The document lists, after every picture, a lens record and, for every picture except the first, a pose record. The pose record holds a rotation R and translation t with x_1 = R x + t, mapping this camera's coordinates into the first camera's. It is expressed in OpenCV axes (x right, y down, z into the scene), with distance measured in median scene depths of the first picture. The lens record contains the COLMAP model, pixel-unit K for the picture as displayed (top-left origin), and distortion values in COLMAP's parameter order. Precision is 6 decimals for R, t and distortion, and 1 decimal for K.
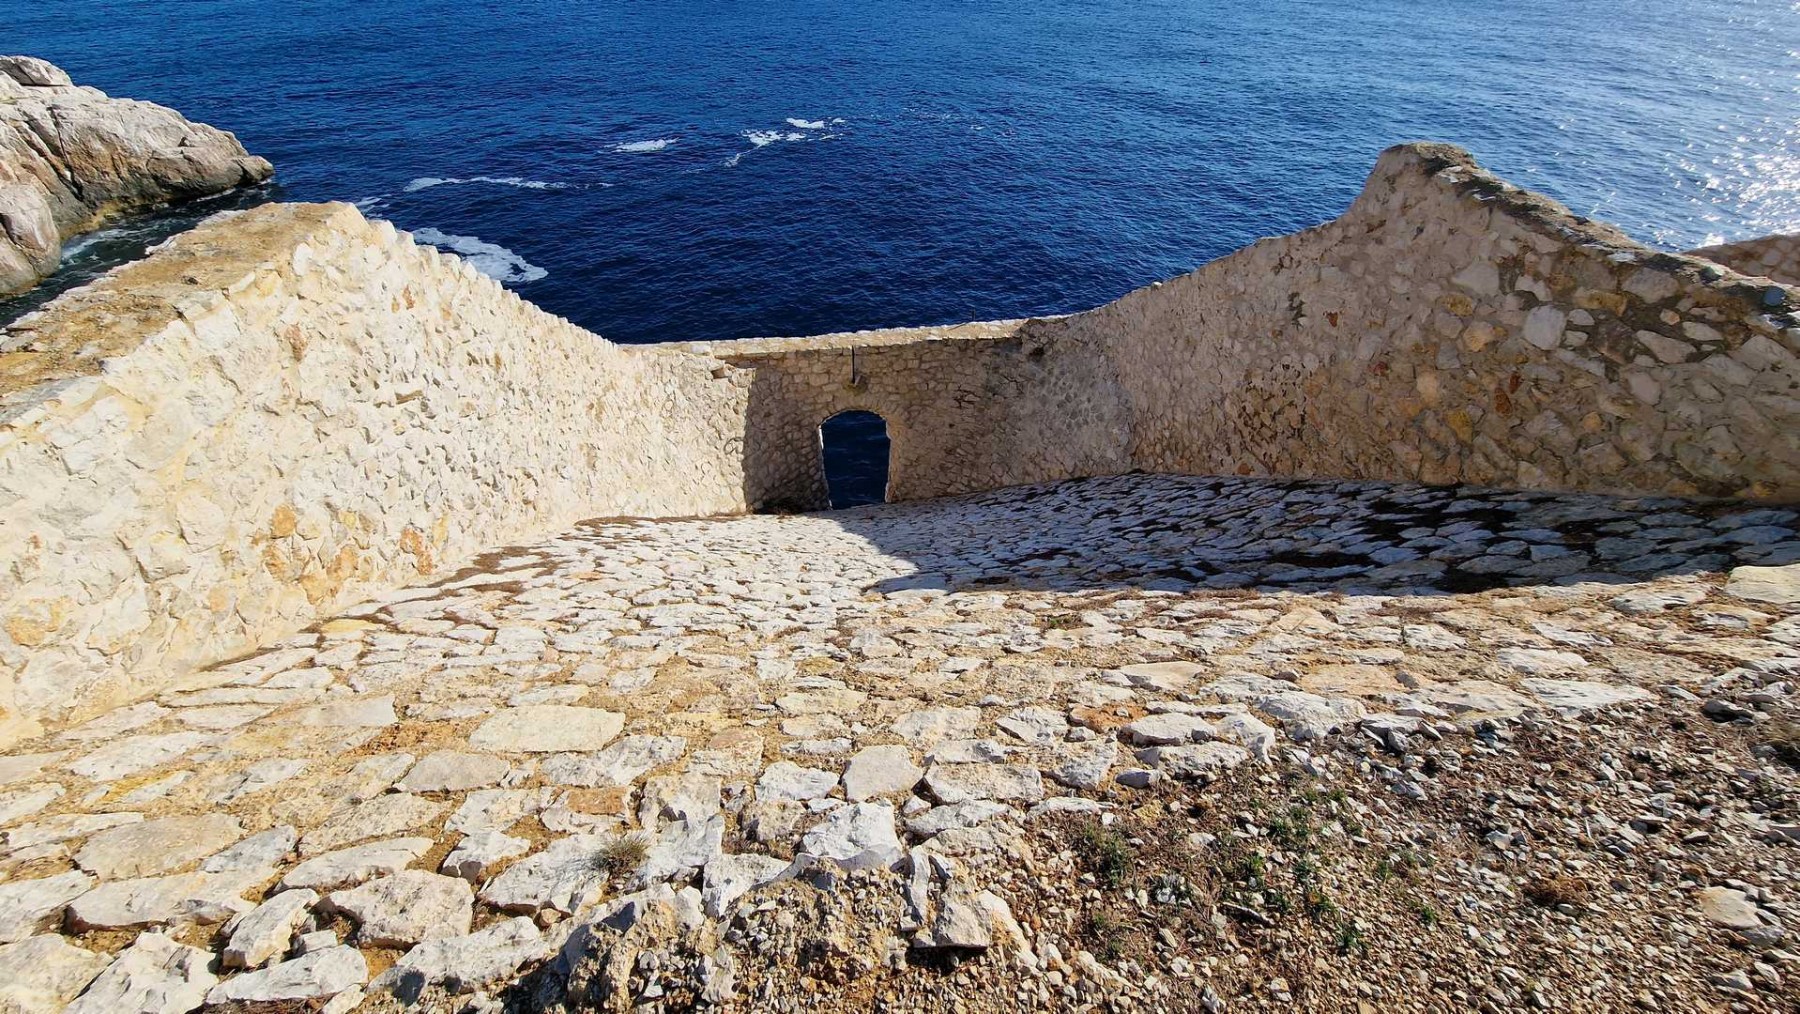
lens RADIAL K [[745.0, 0, 910.4], [0, 745.0, 477.0], [0, 0, 1]] dist [0.000877, -0.001118]
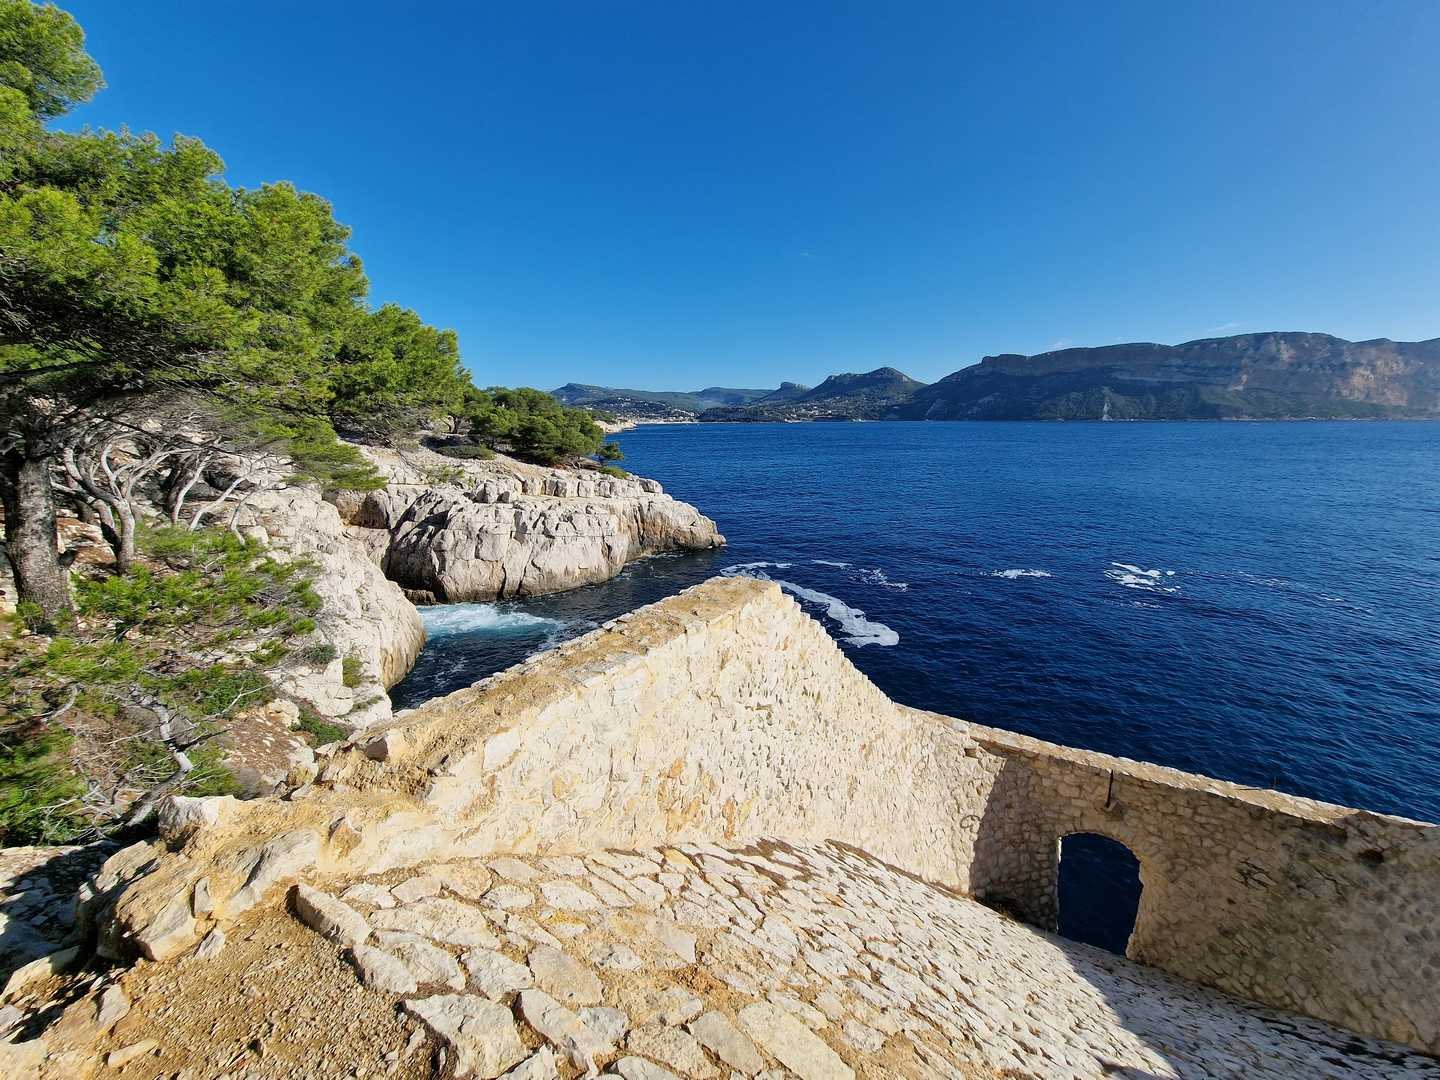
lens RADIAL K [[595.9, 0, 724.2], [0, 595.9, 516.9], [0, 0, 1]] dist [0.005918, -0.005201]
pose [[0.776285, 0.092907, -0.623499, -0.014065], [-0.373070, 0.864981, -0.335599, -0.003241], [0.508135, 0.493129, 0.706132, -0.020049]]
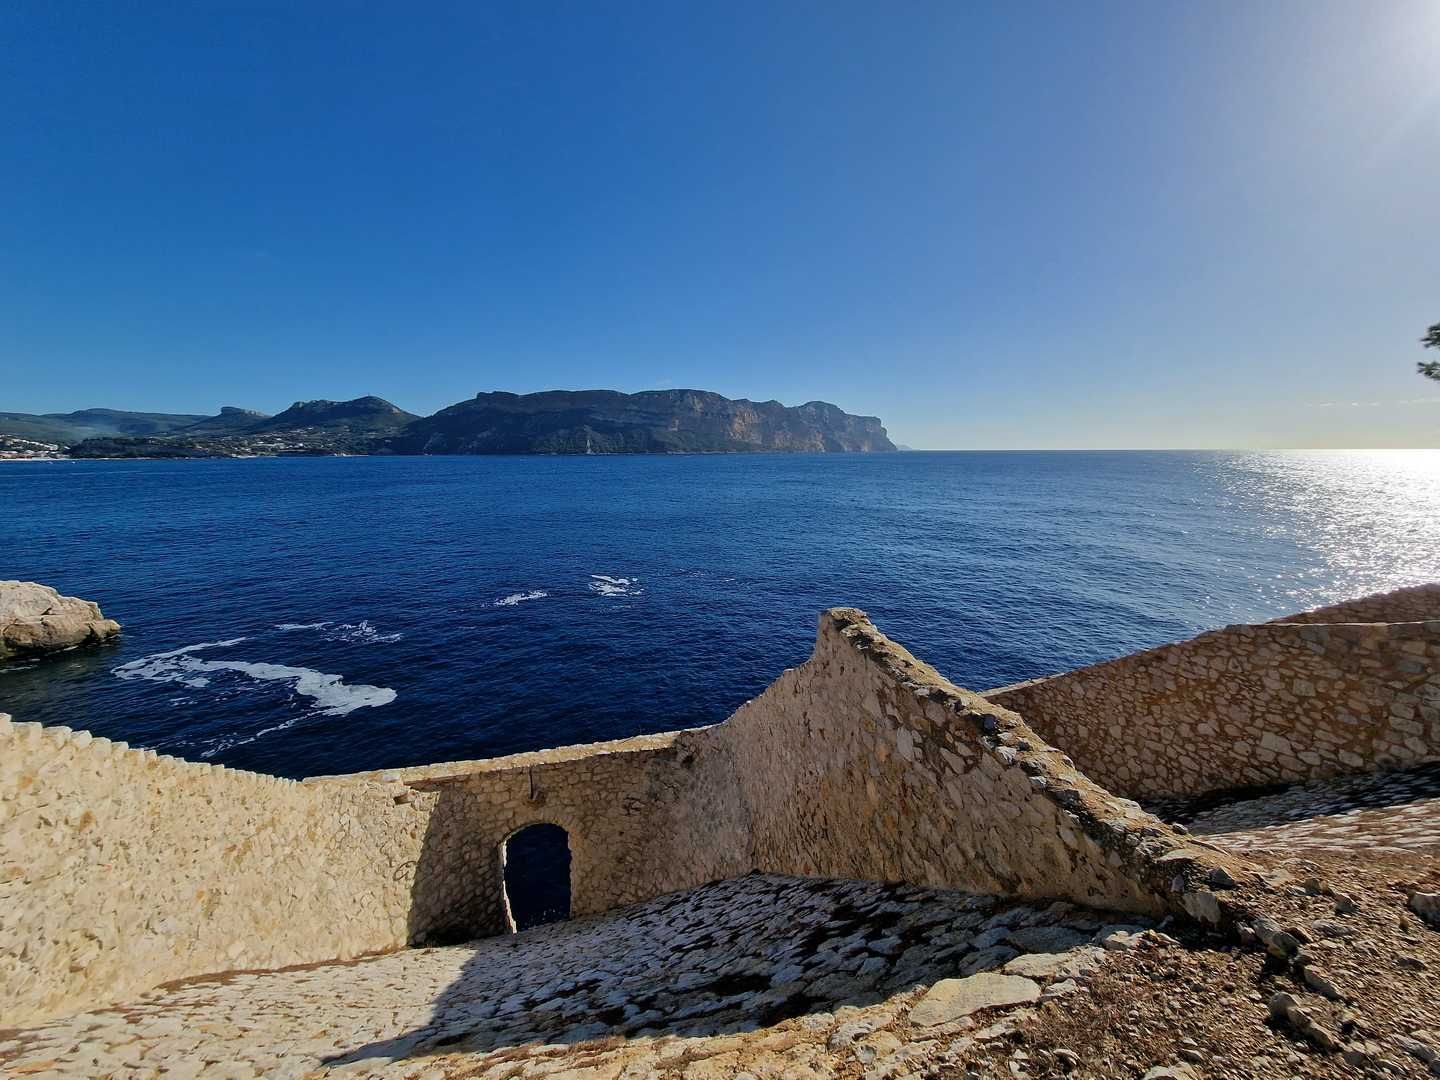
lens RADIAL K [[595.9, 0, 729.4], [0, 595.9, 516.1], [0, 0, 1]] dist [0.005918, -0.005201]
pose [[0.994065, -0.022319, 0.106474, 0.155699], [0.073734, 0.857853, -0.508578, -0.011143], [-0.079988, 0.513410, 0.854407, -0.032769]]
